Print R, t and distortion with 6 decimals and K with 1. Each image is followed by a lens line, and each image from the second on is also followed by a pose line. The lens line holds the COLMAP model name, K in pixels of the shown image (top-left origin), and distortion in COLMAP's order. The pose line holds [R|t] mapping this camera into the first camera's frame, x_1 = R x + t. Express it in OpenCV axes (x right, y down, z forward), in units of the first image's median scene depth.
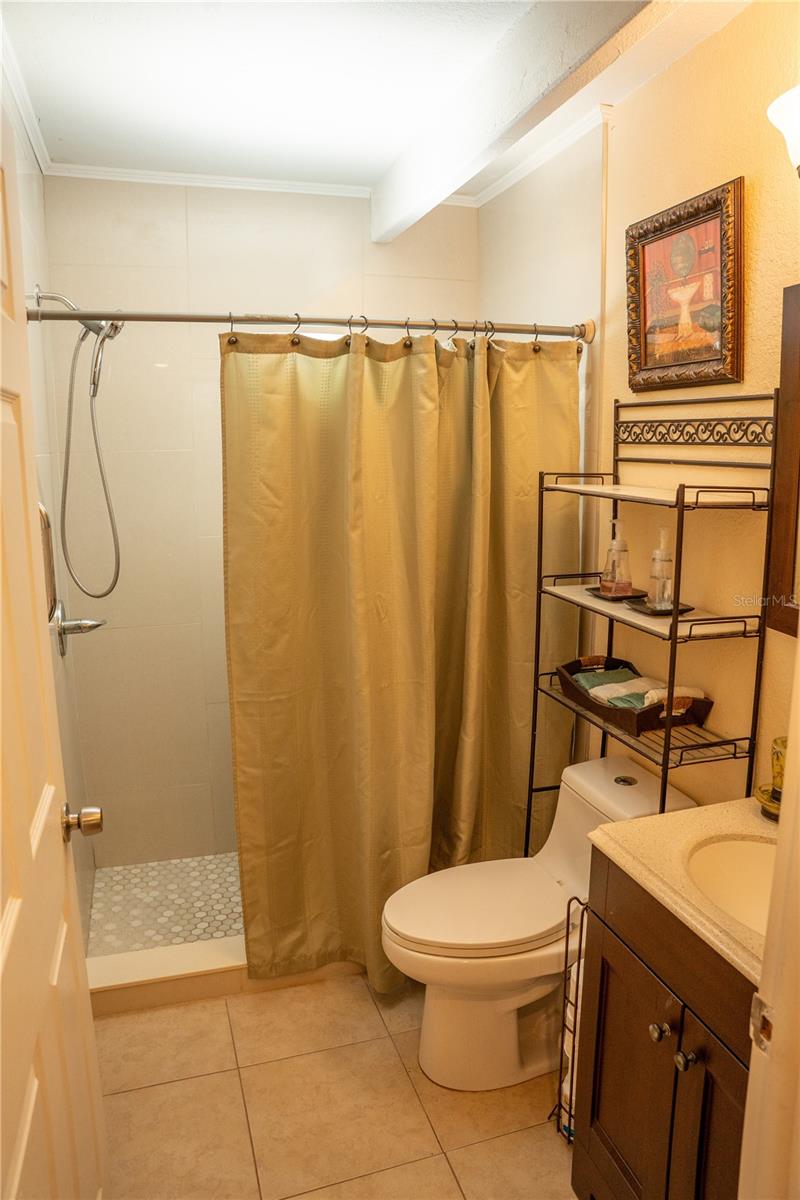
lens RADIAL K [[843.4, 0, 400.0], [0, 843.4, 600.0], [0, 0, 1]] dist [-0.057969, 0.000053]
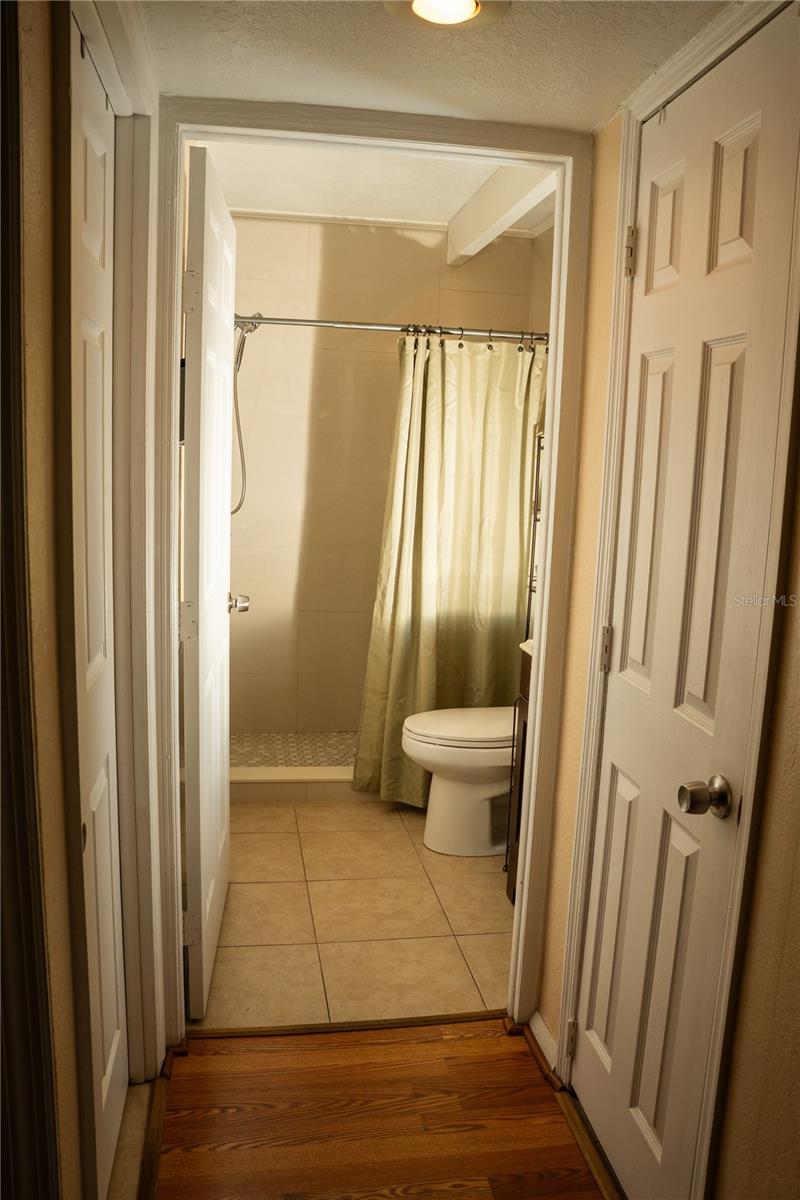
lens RADIAL K [[898.3, 0, 400.0], [0, 898.3, 600.0], [0, 0, 1]] dist [0.046998, -0.001661]
pose [[0.990189, 0.068014, -0.122063, 0.142984], [-0.070685, 0.997342, -0.017681, 0.170099], [0.120536, 0.026135, 0.992365, -0.550051]]
